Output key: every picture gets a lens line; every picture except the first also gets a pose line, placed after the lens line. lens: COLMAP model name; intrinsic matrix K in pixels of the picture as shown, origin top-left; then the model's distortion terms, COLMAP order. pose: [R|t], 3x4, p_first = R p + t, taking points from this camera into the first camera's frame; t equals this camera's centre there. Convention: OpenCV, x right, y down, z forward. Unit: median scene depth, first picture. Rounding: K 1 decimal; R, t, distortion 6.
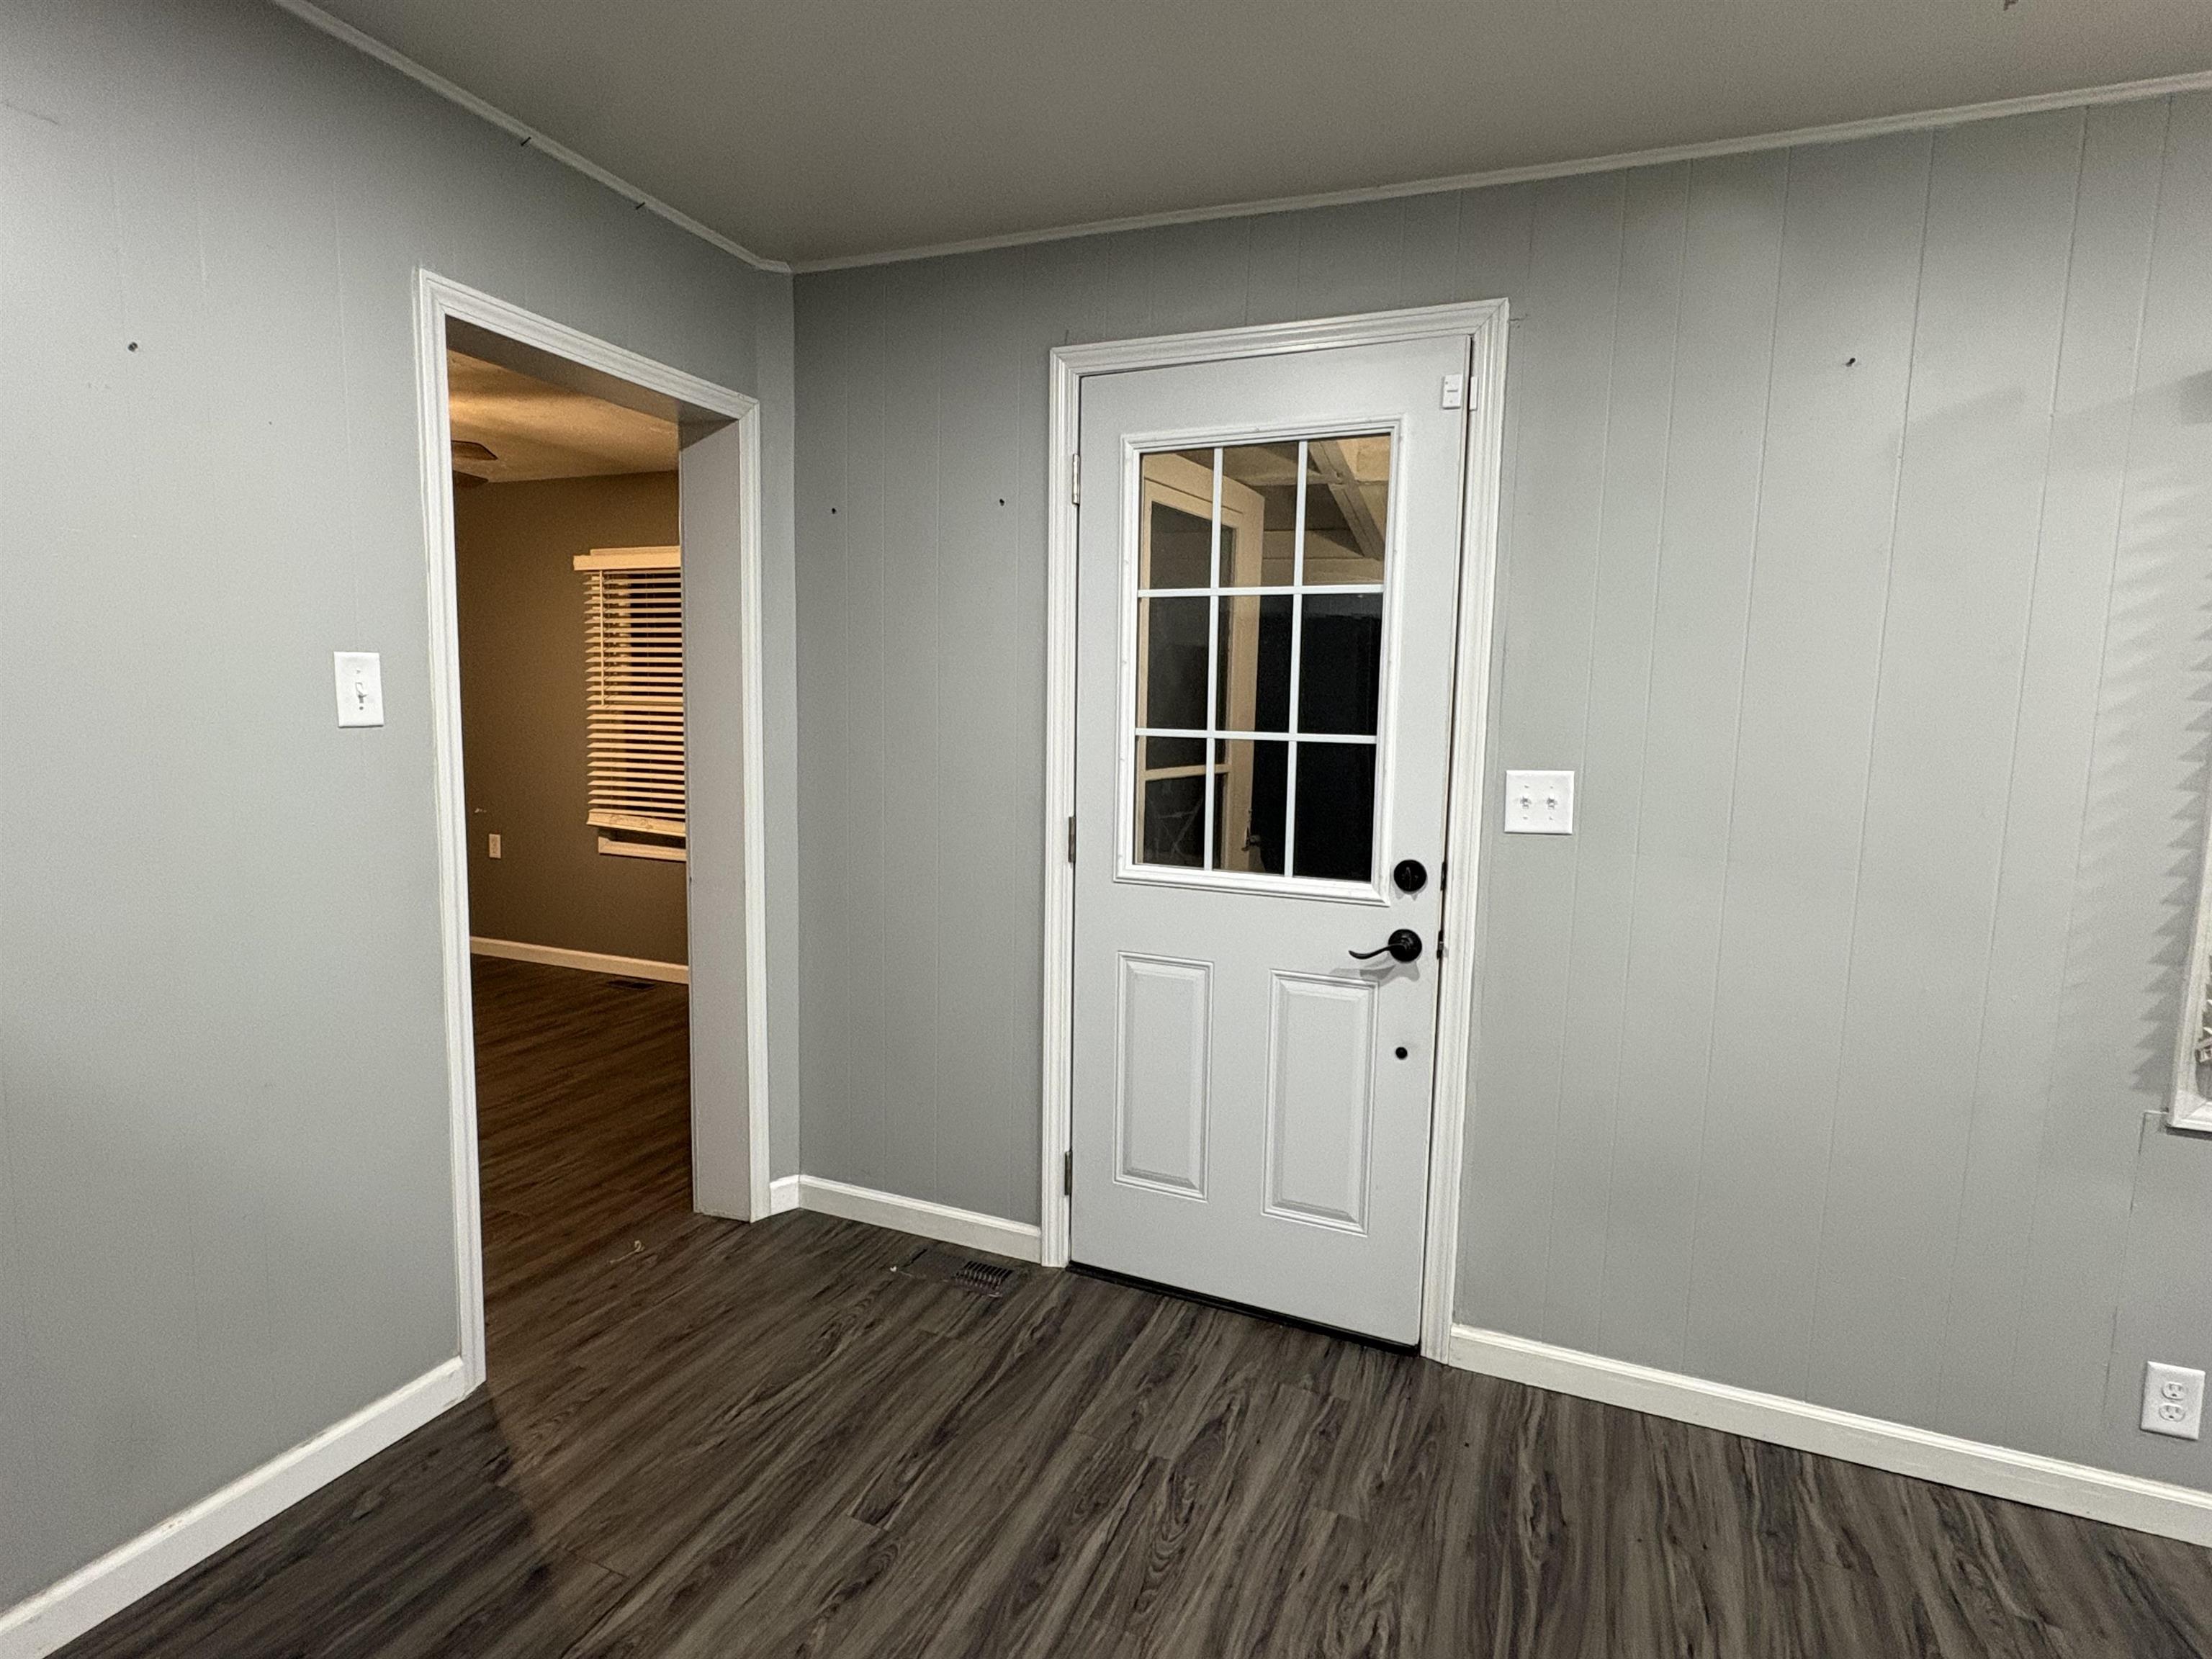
lens RADIAL K [[1150.1, 0, 1098.5], [0, 1150.1, 836.8], [0, 0, 1]] dist [0.000358, 0.001044]
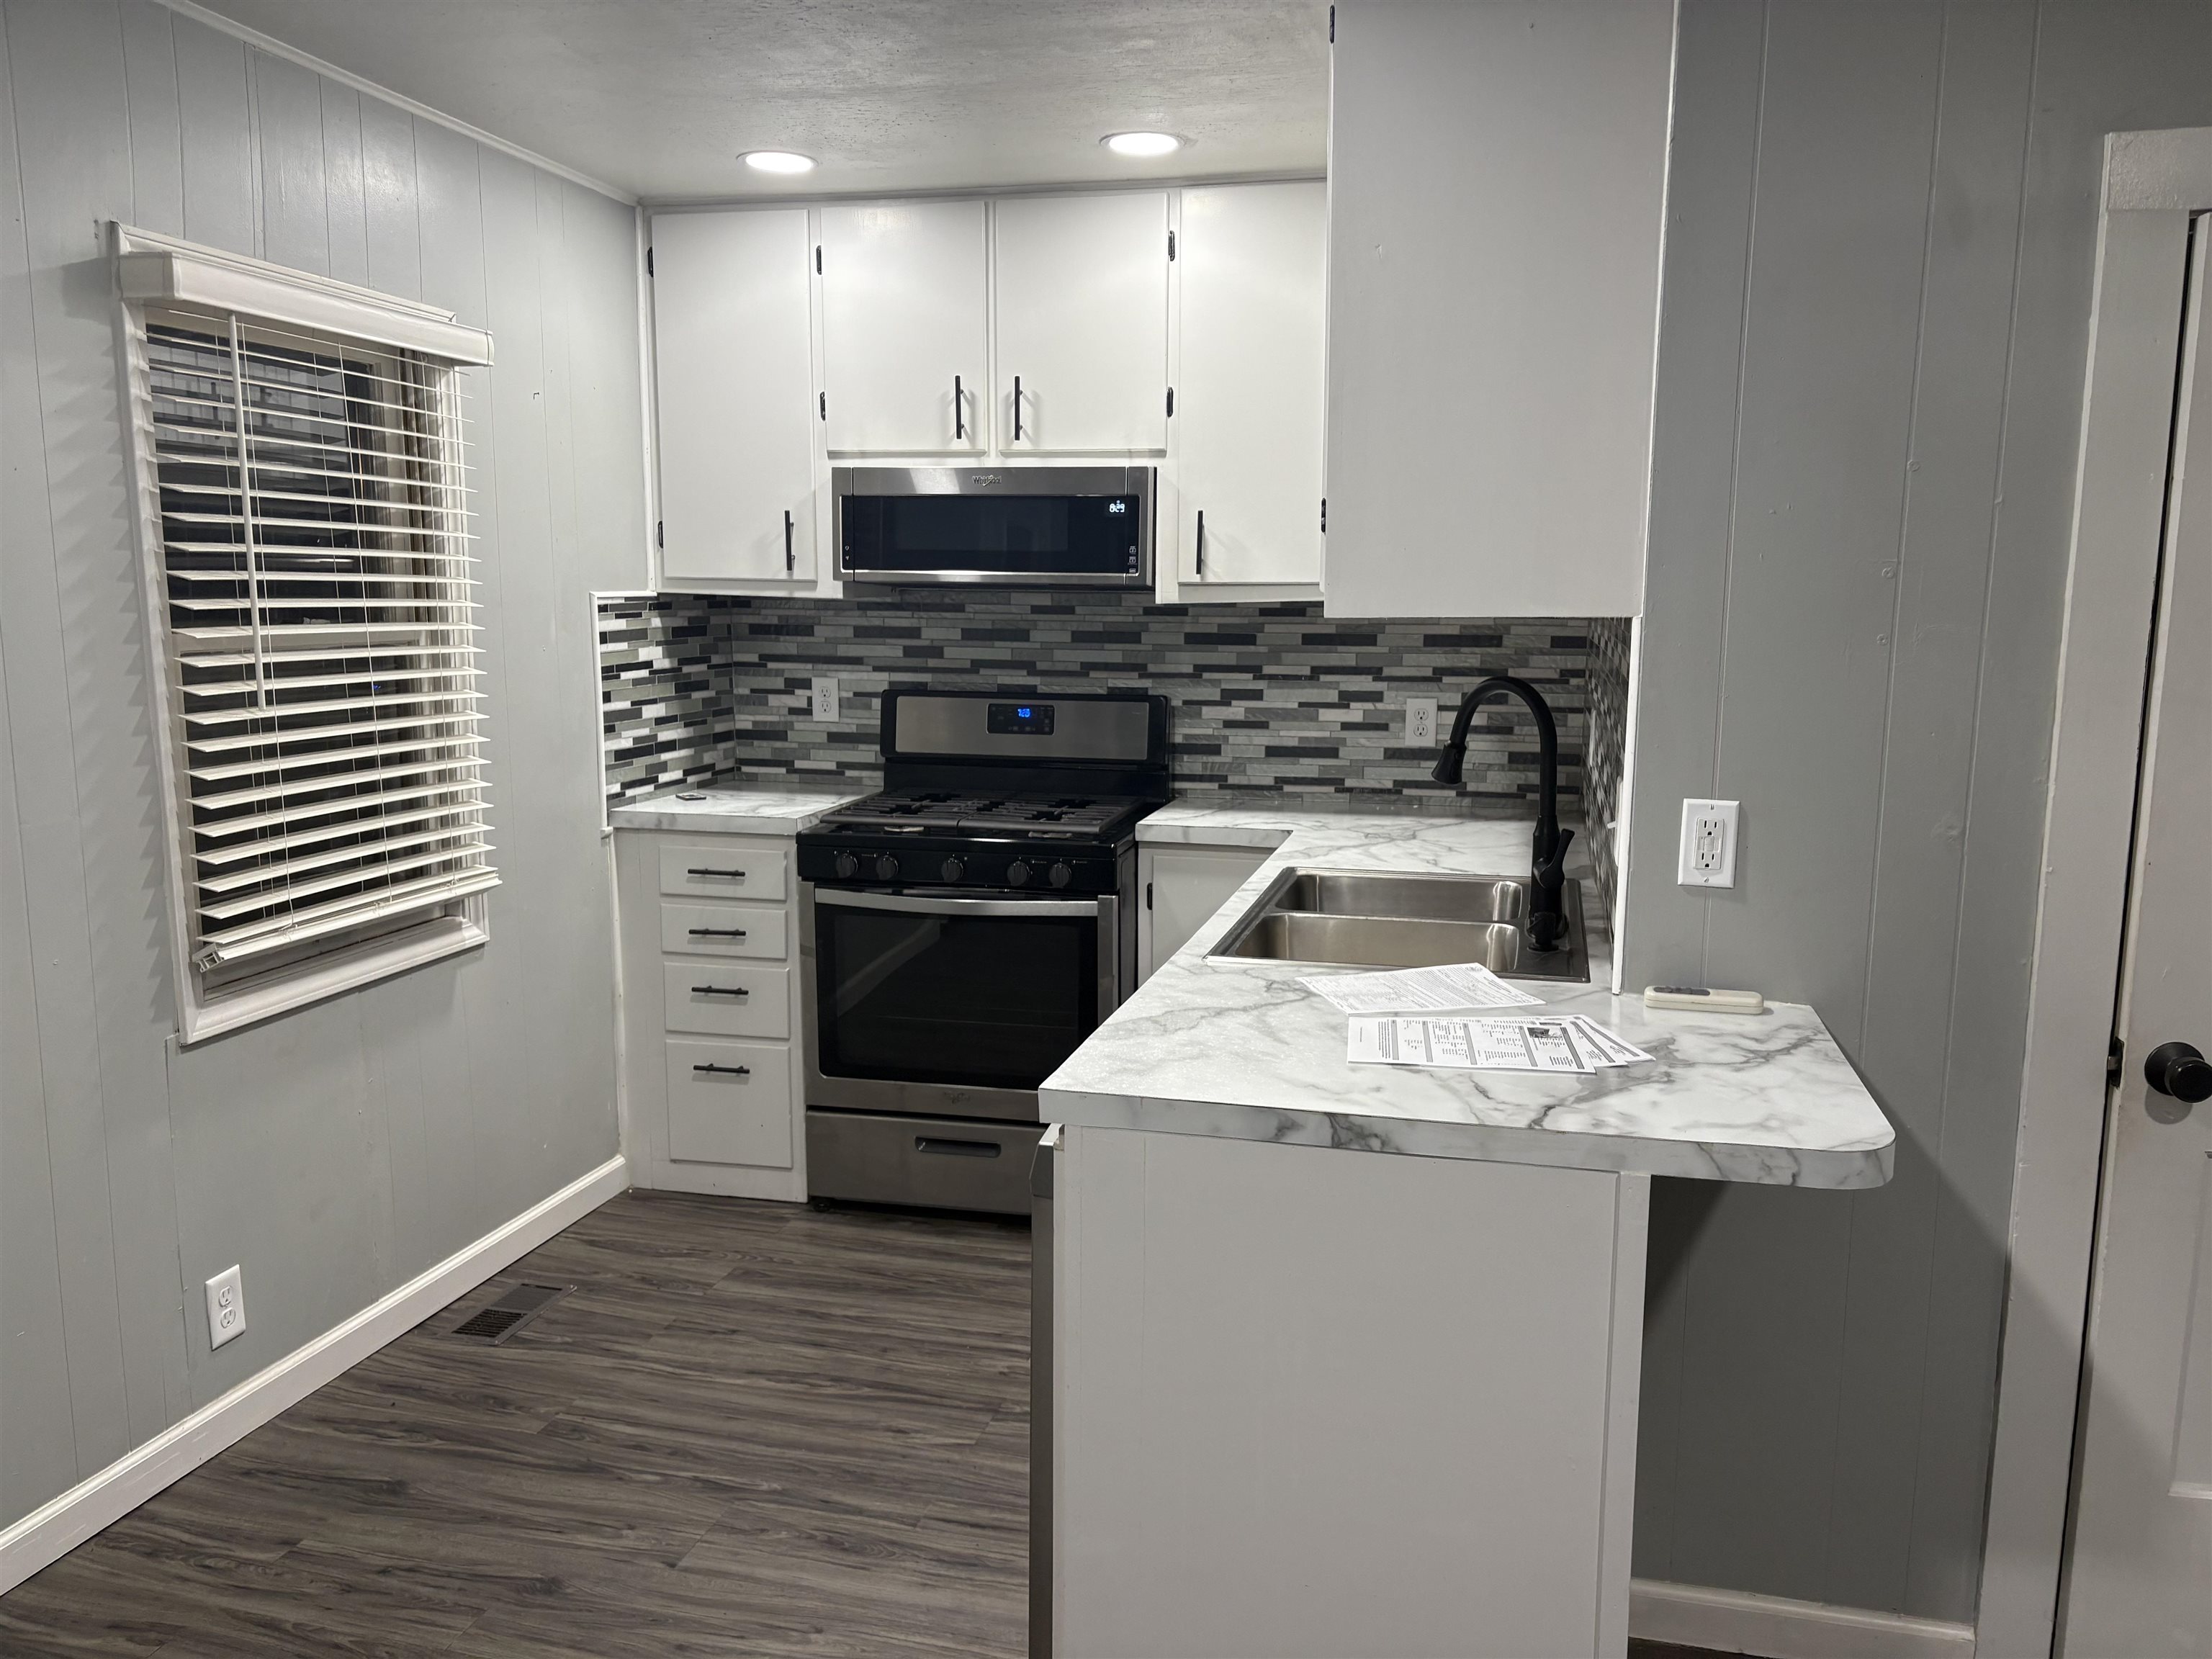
lens RADIAL K [[1677.5, 0, 1114.0], [0, 1677.5, 841.6], [0, 0, 1]] dist [0.075777, -0.113327]
pose [[-0.154873, -0.175541, 0.972214, -0.467512], [0.105529, 0.975518, 0.192948, -0.093469], [-0.982282, 0.132479, -0.132557, 0.316882]]
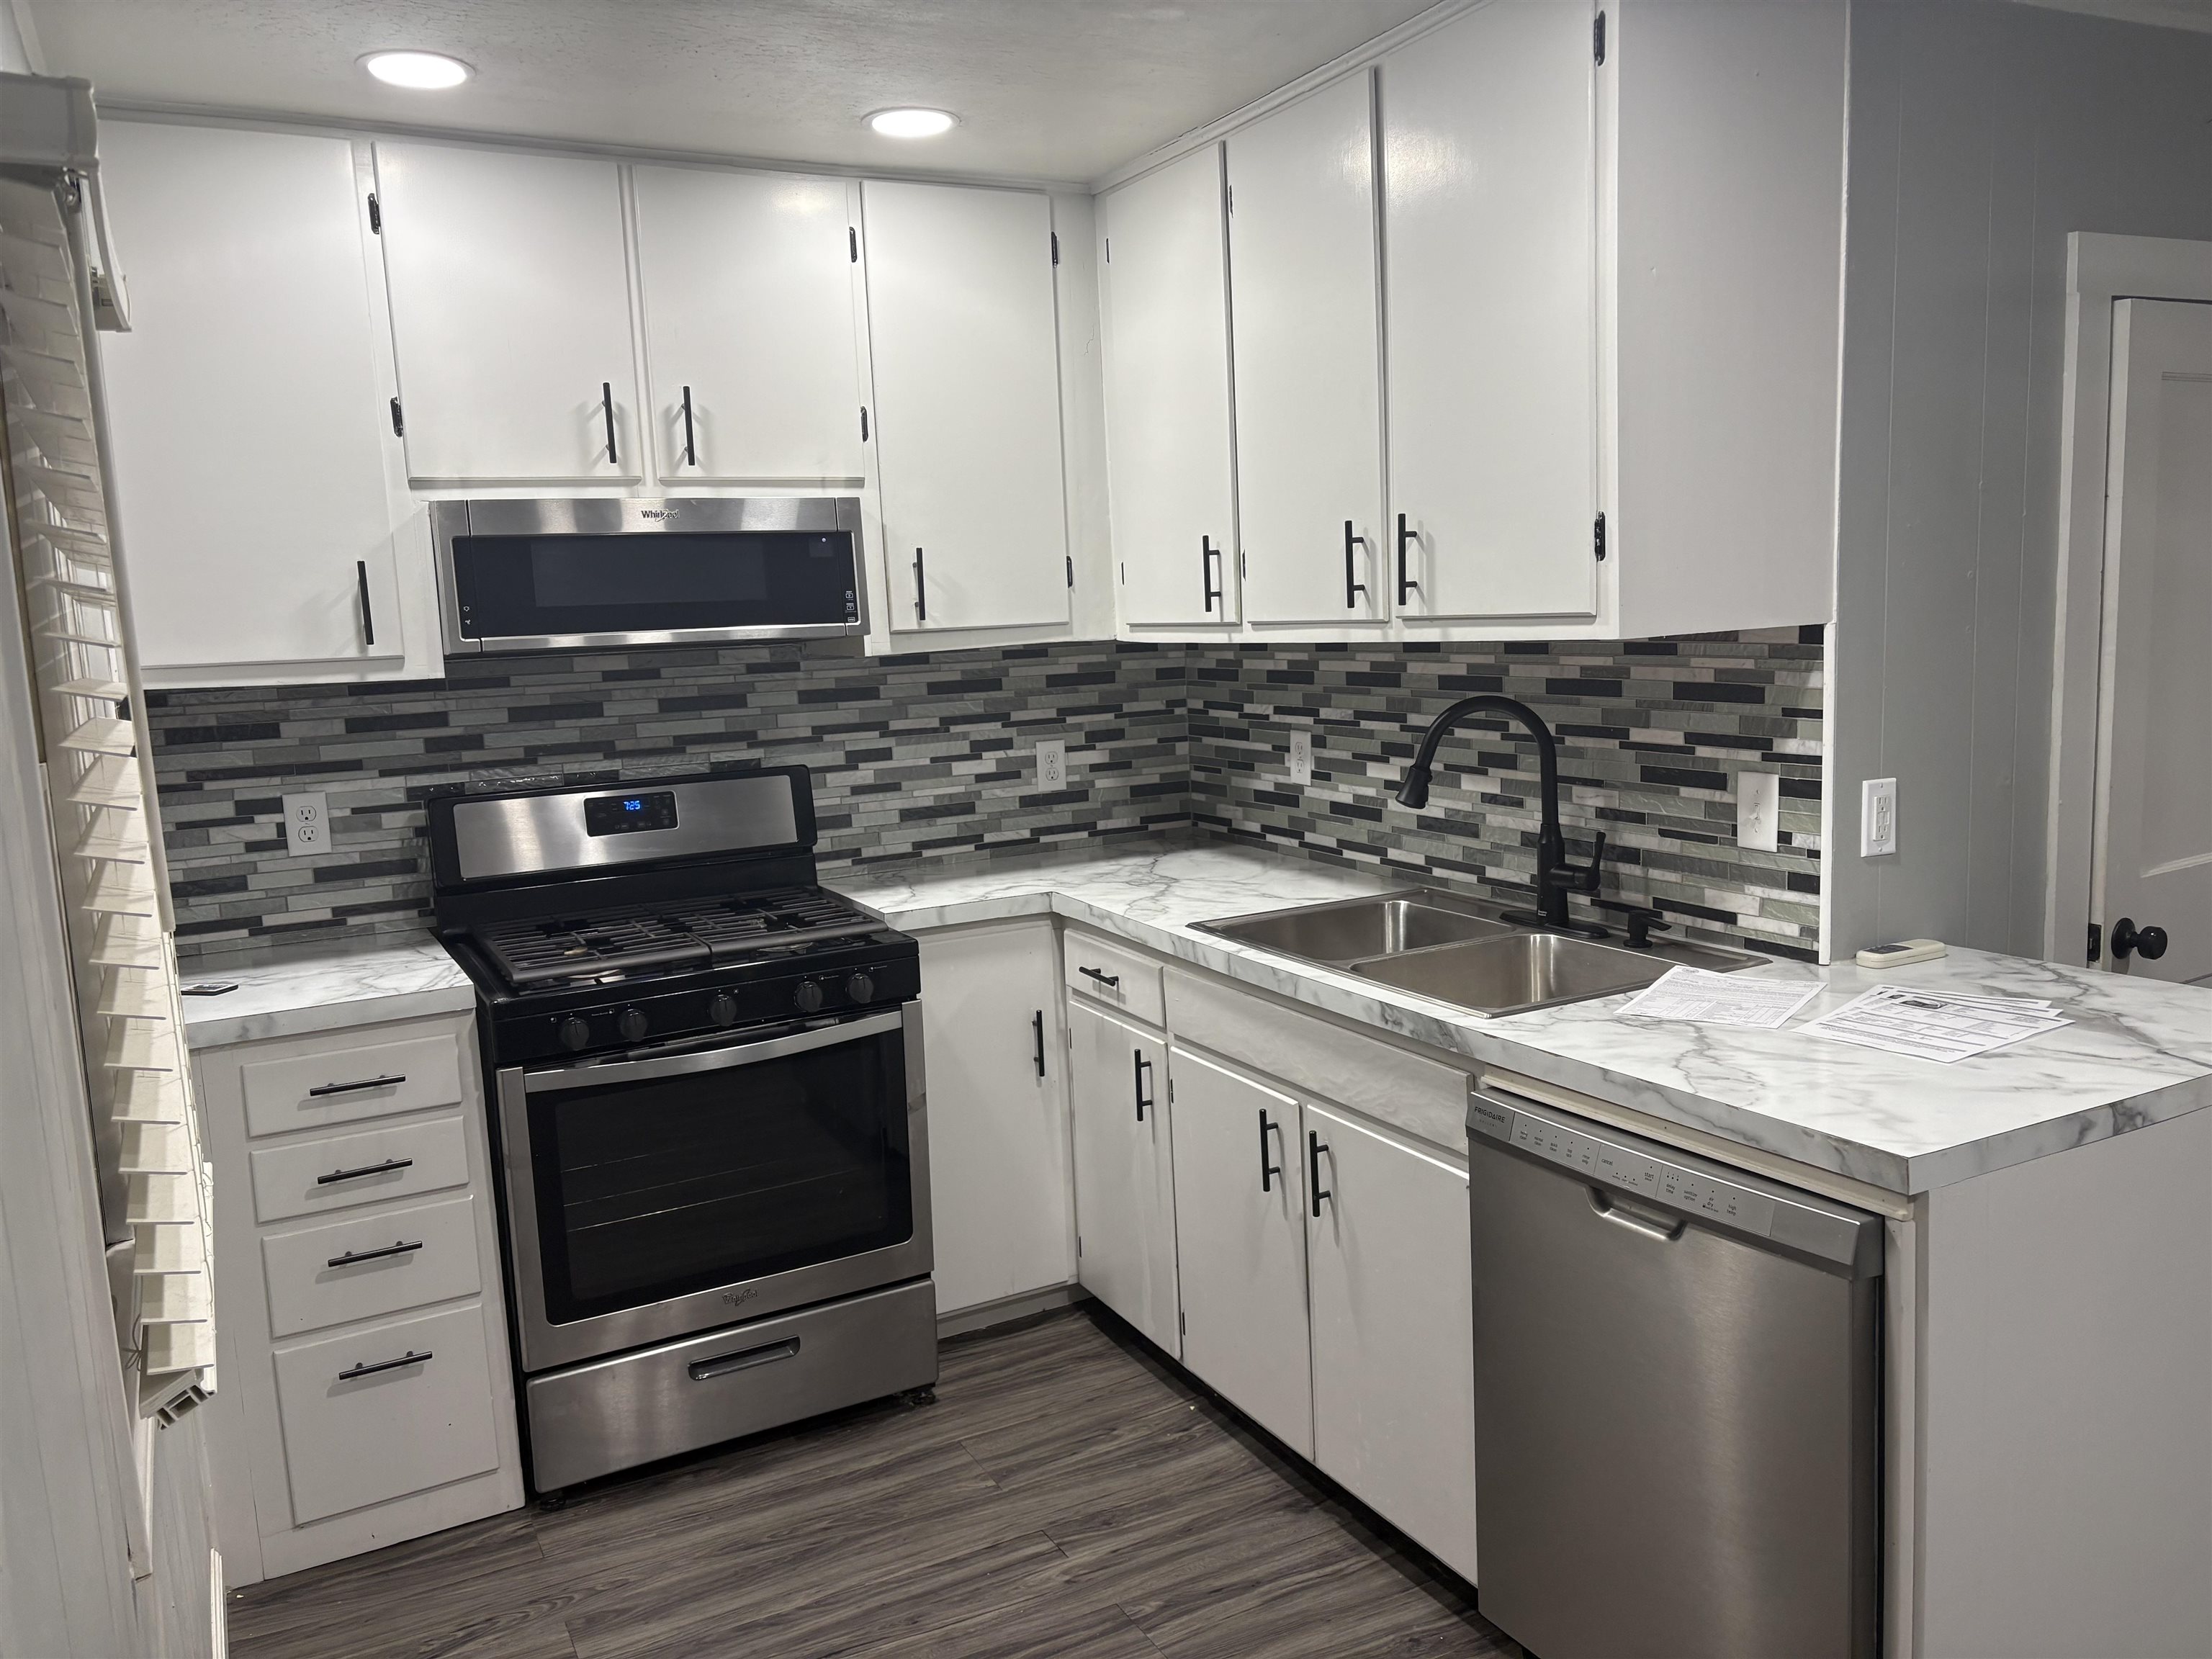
lens RADIAL K [[1677.5, 0, 1114.0], [0, 1677.5, 841.6], [0, 0, 1]] dist [0.075777, -0.113327]
pose [[-0.772464, -0.079169, 0.630104, 0.110614], [0.100626, 0.964406, 0.244532, -0.174919], [-0.627035, 0.252297, -0.737002, 0.985524]]
